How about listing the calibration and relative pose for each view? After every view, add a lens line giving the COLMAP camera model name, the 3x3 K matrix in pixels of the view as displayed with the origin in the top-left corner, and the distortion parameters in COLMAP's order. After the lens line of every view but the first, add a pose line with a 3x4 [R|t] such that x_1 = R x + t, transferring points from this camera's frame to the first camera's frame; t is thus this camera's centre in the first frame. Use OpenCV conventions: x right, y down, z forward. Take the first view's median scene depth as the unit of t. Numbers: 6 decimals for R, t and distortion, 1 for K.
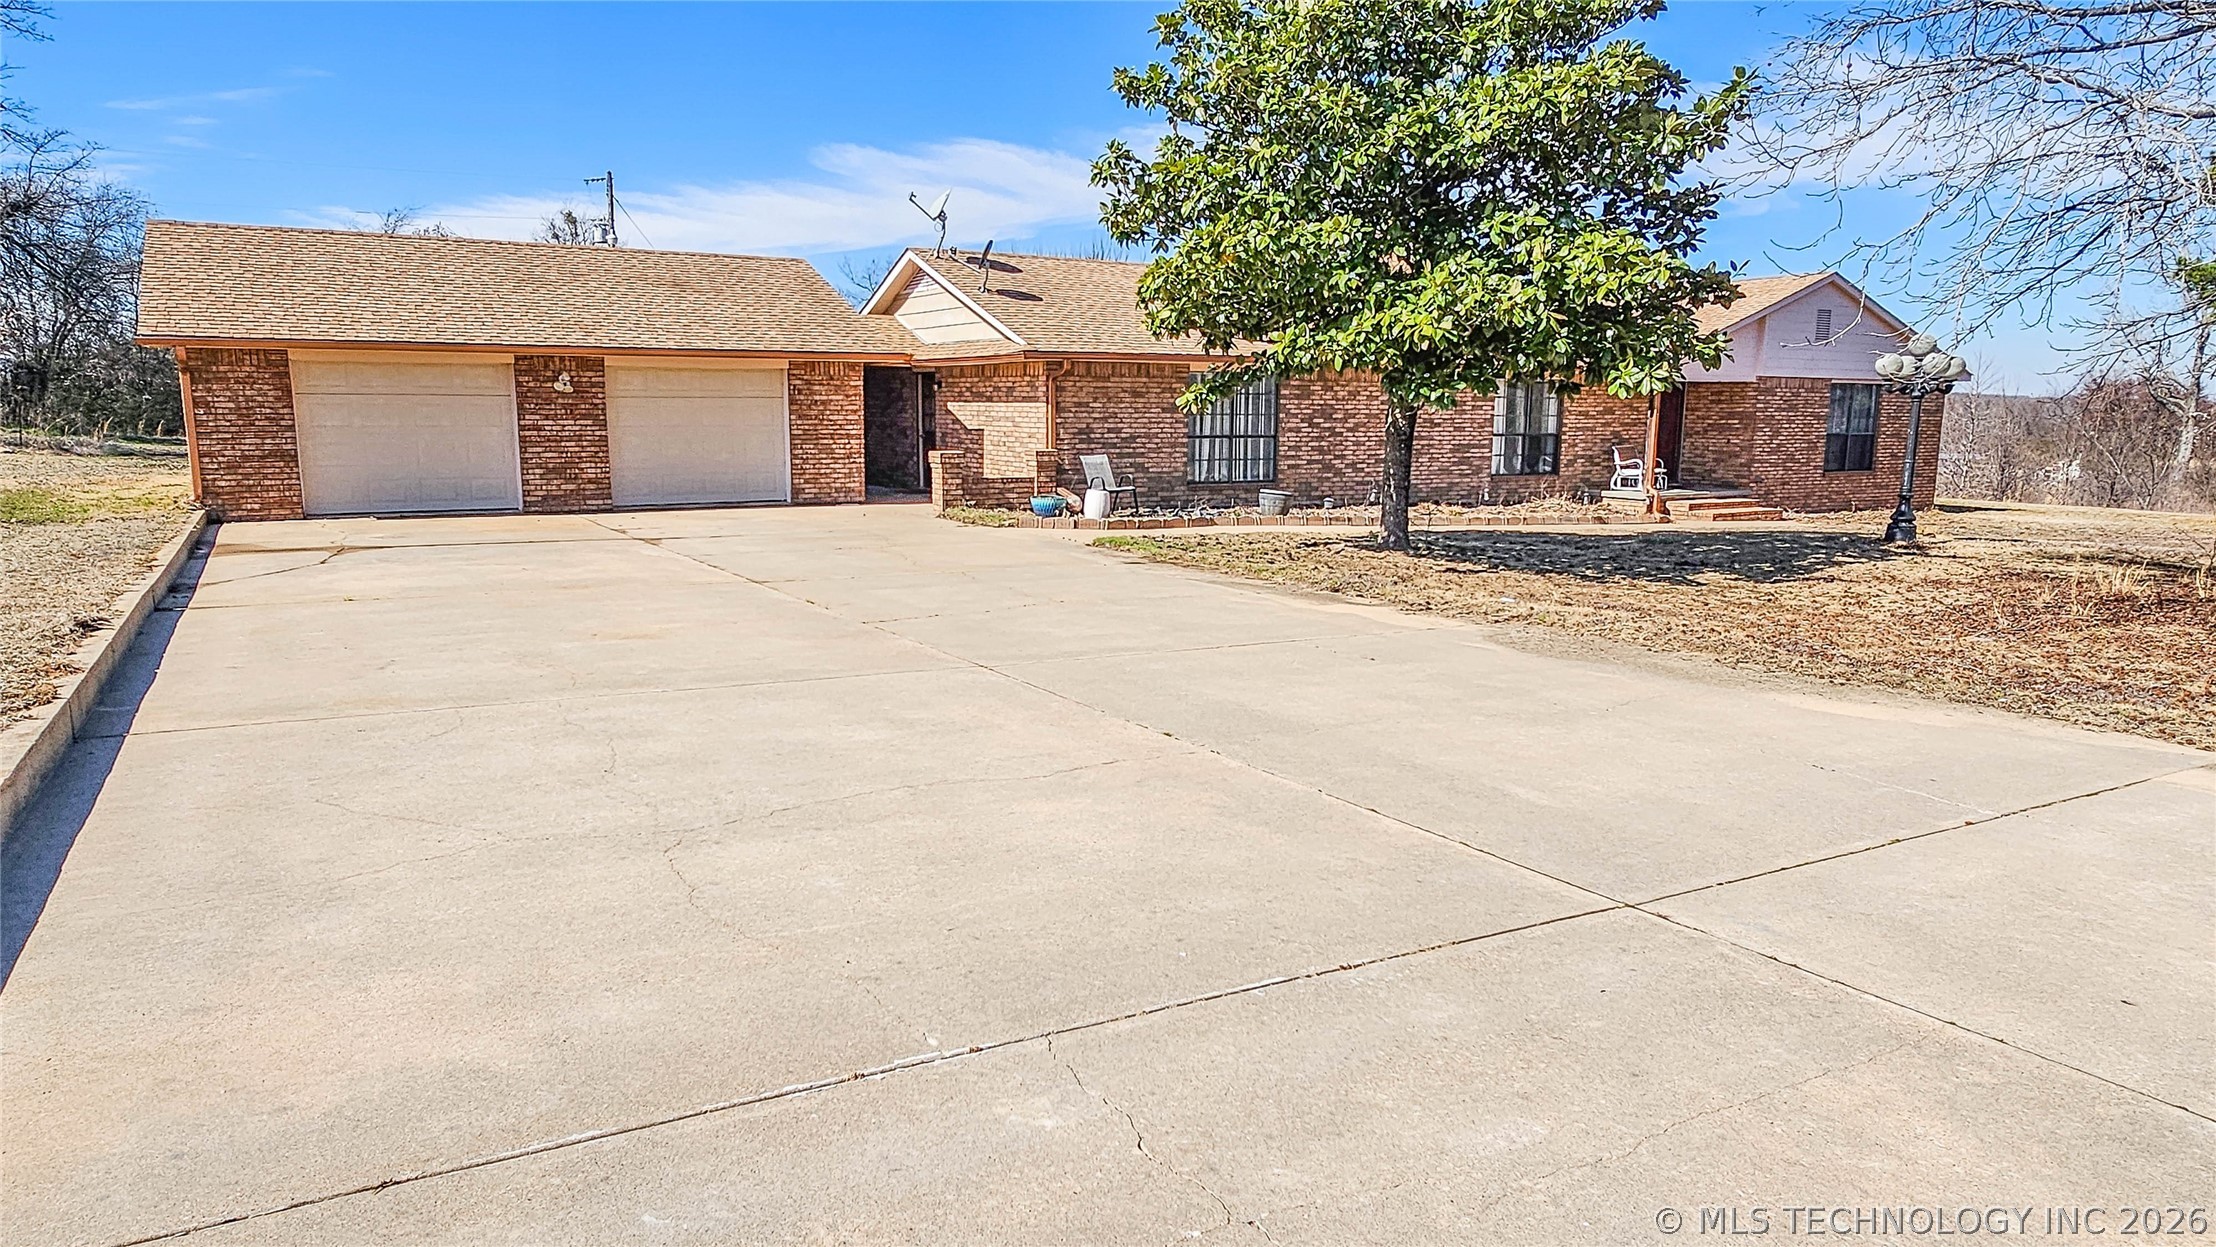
lens RADIAL K [[1375.8, 0, 1093.7], [0, 1375.8, 633.7], [0, 0, 1]] dist [-0.001103, -0.000299]
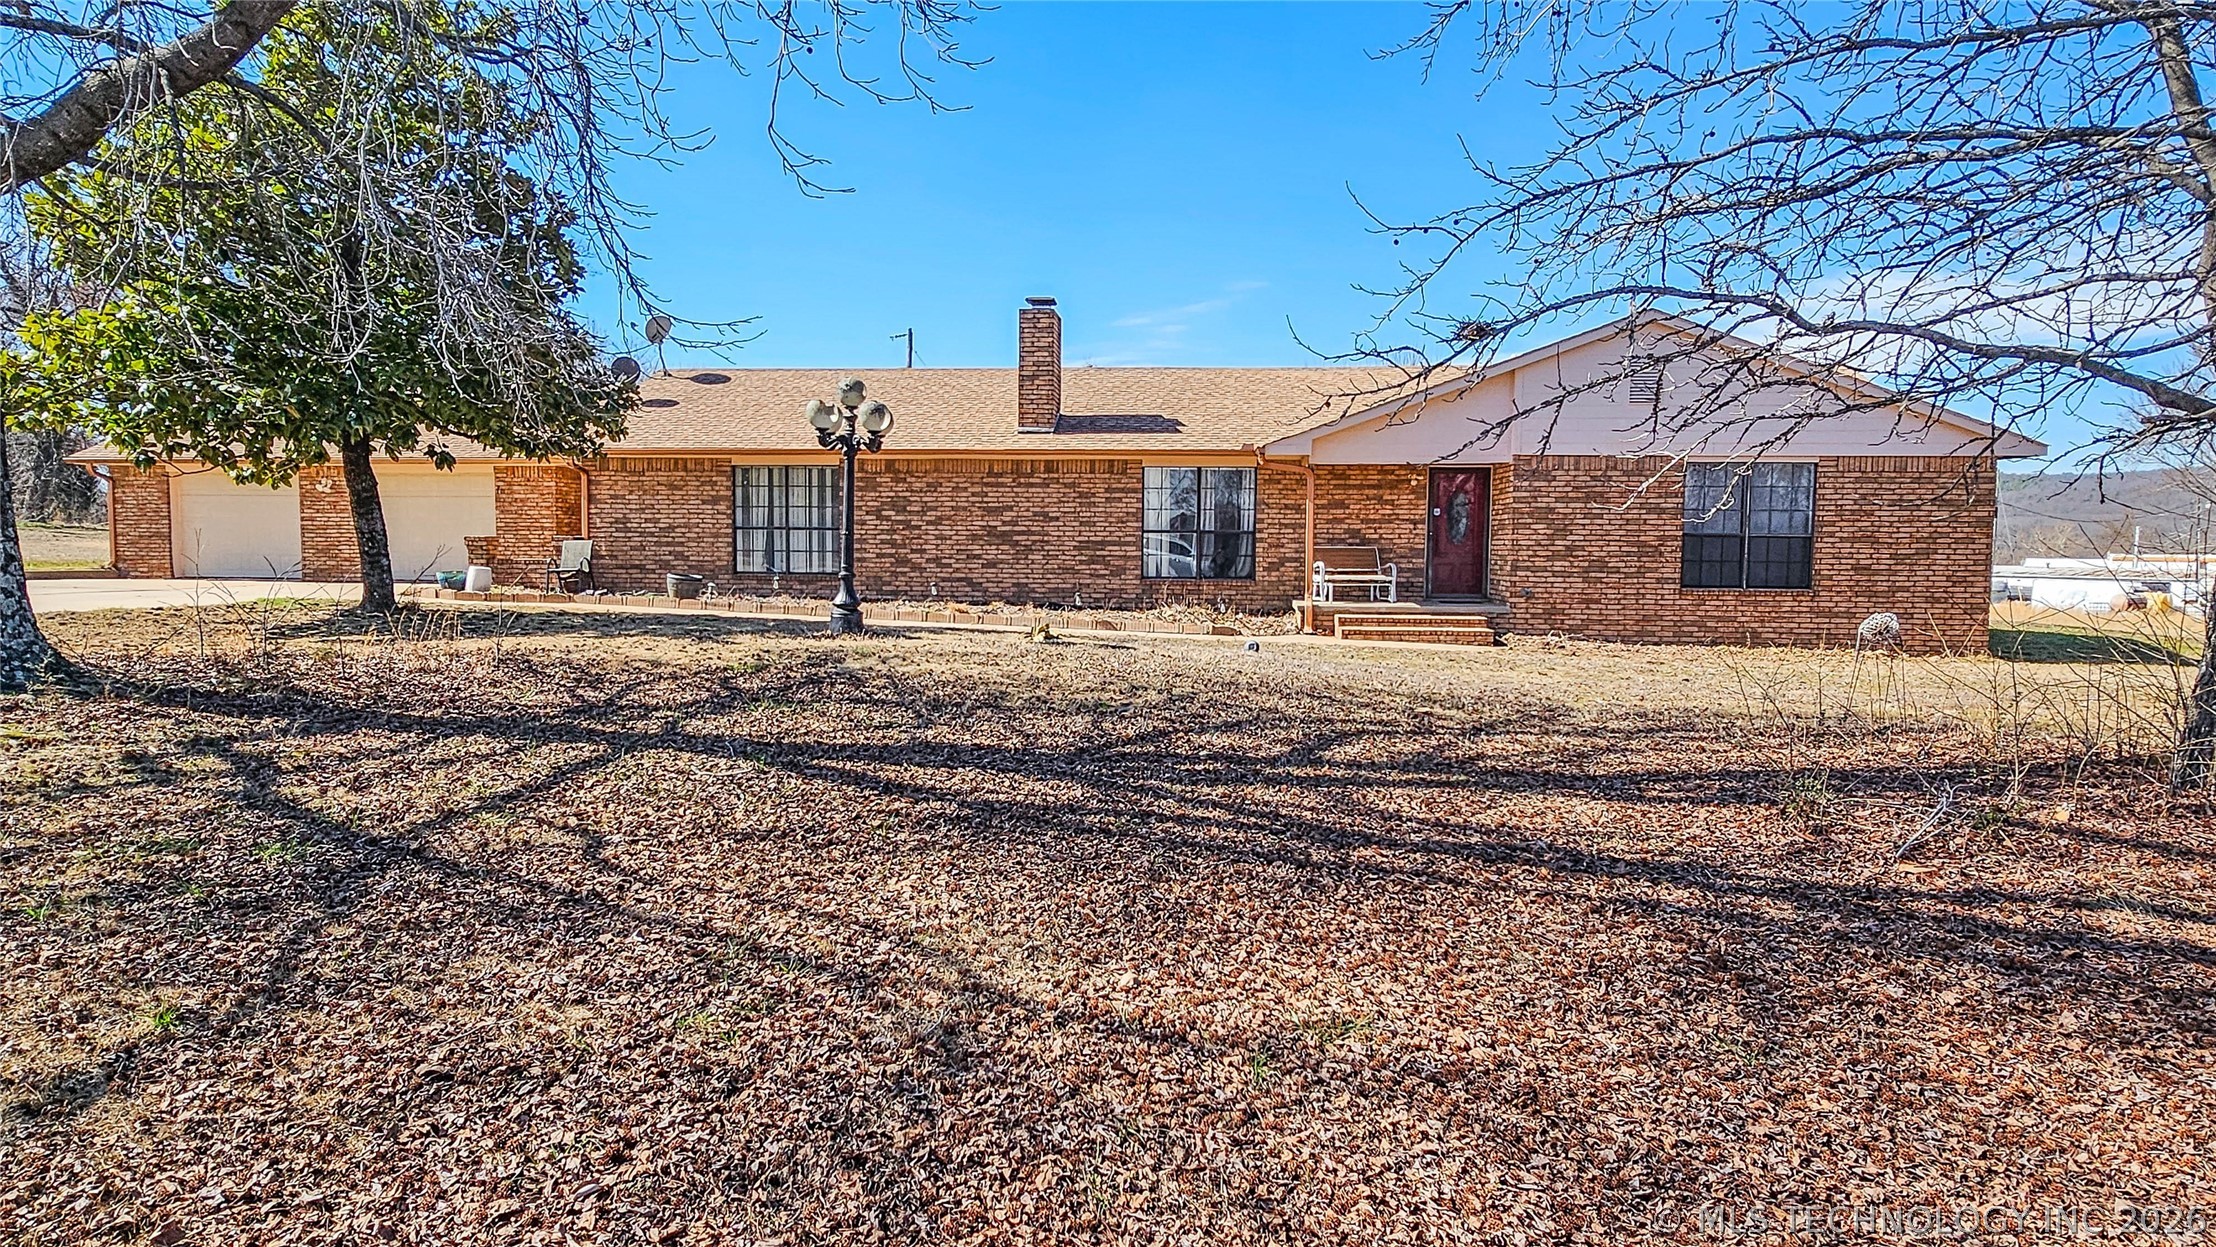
lens RADIAL K [[1375.8, 0, 1093.7], [0, 1375.8, 633.7], [0, 0, 1]] dist [-0.001103, -0.000299]
pose [[0.802809, 0.040896, -0.594832, 0.949218], [-0.101263, 0.992503, -0.068432, -0.021074], [0.587574, 0.115173, 0.800932, 0.352984]]
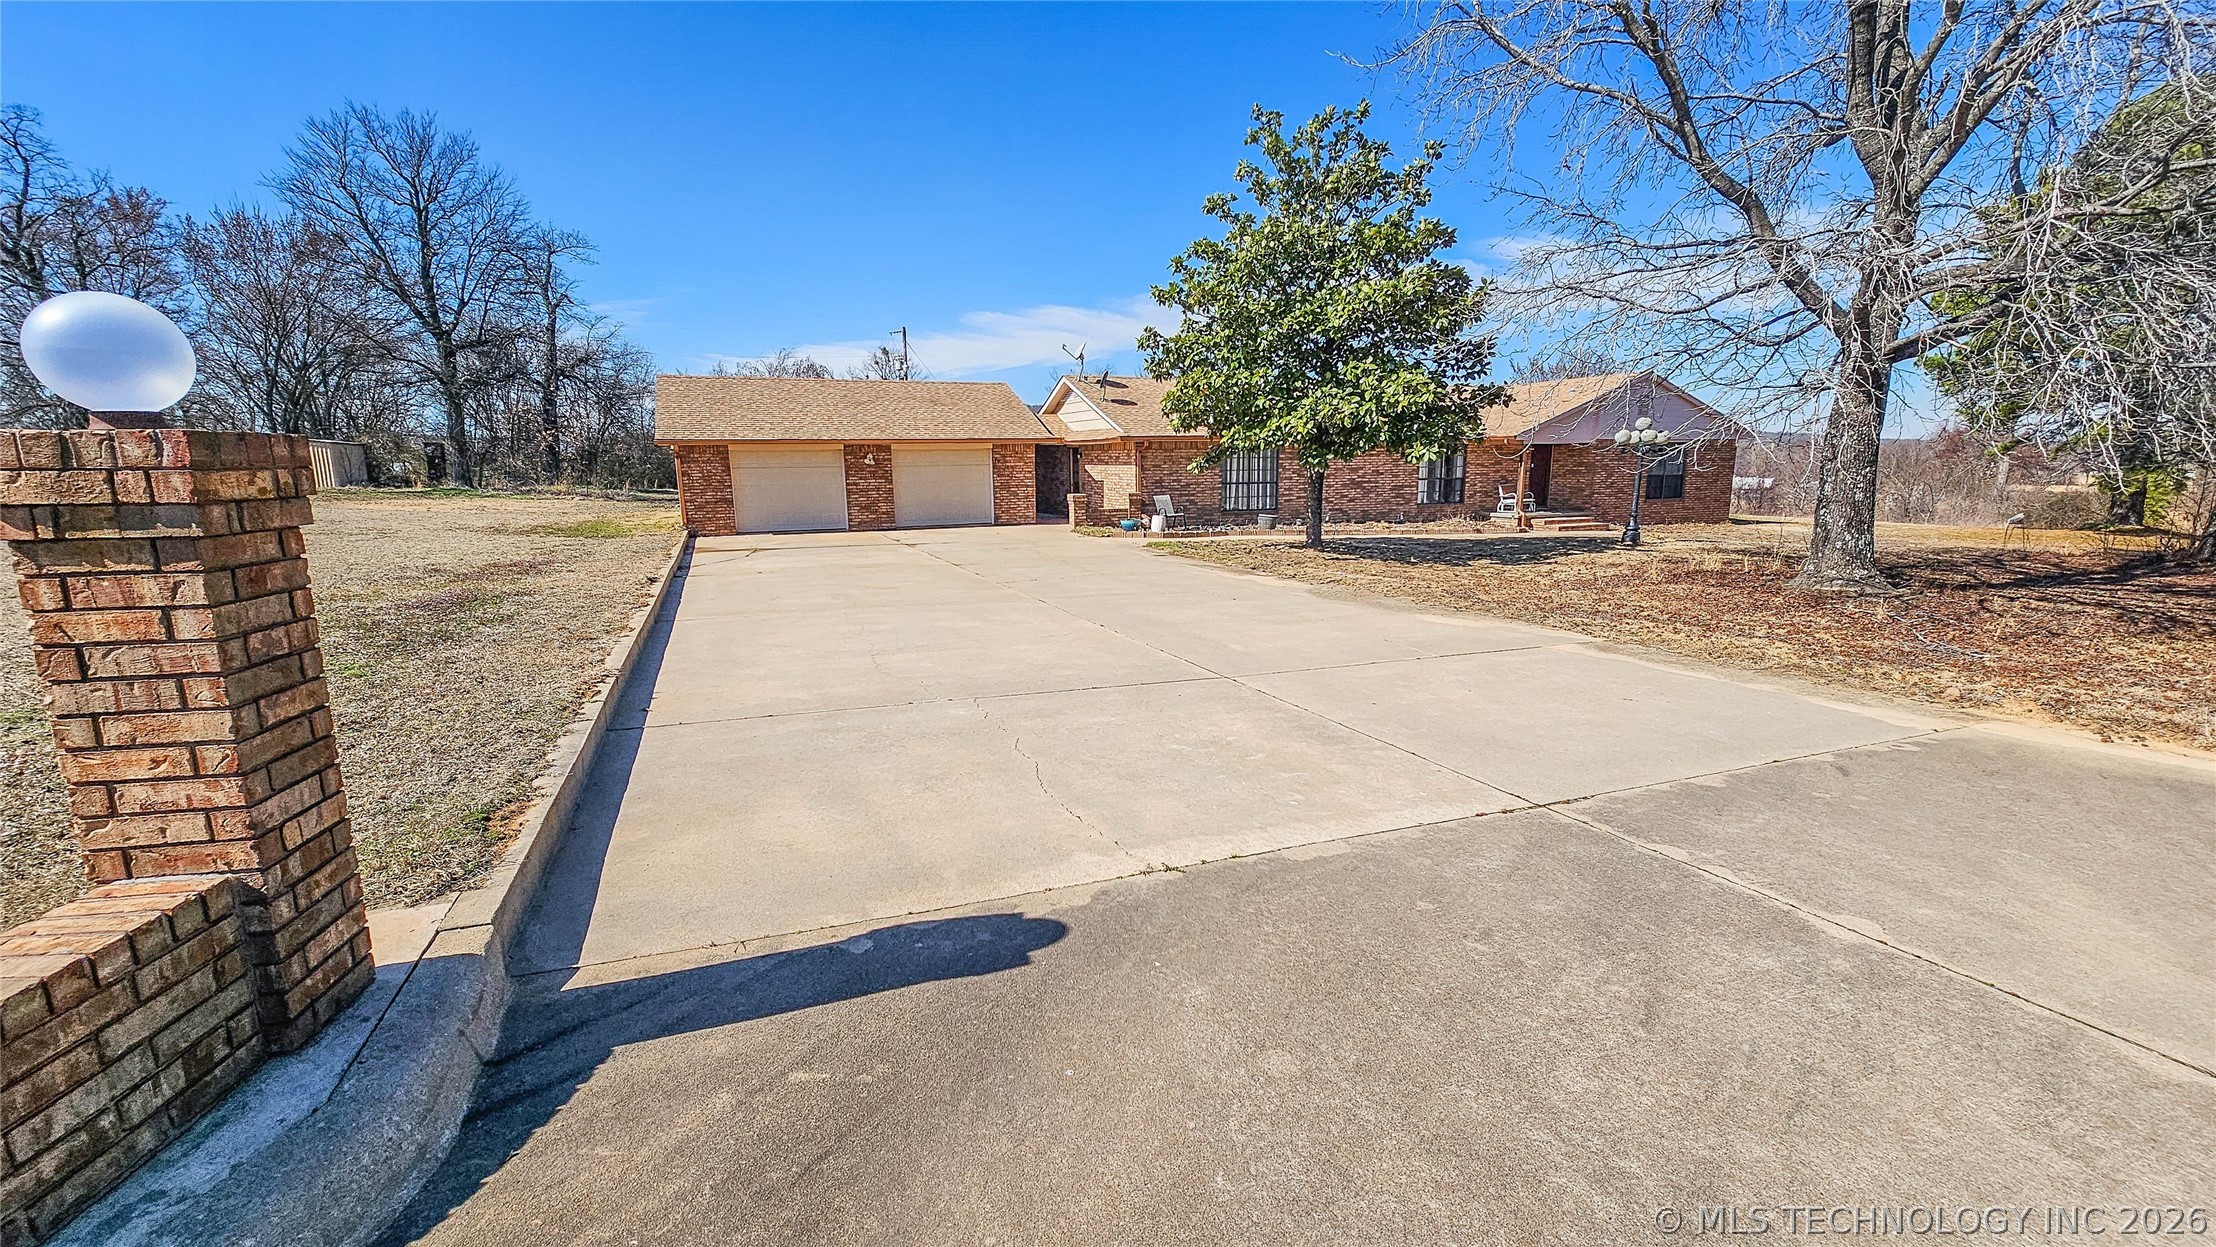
lens RADIAL K [[913.6, 0, 1110.0], [0, 913.6, 631.7], [0, 0, 1]] dist [-0.000249, -0.000587]
pose [[0.991626, 0.007509, -0.128926, 0.082156], [-0.004481, 0.999708, 0.023761, 0.014867], [0.129066, -0.022984, 0.991370, -0.152776]]
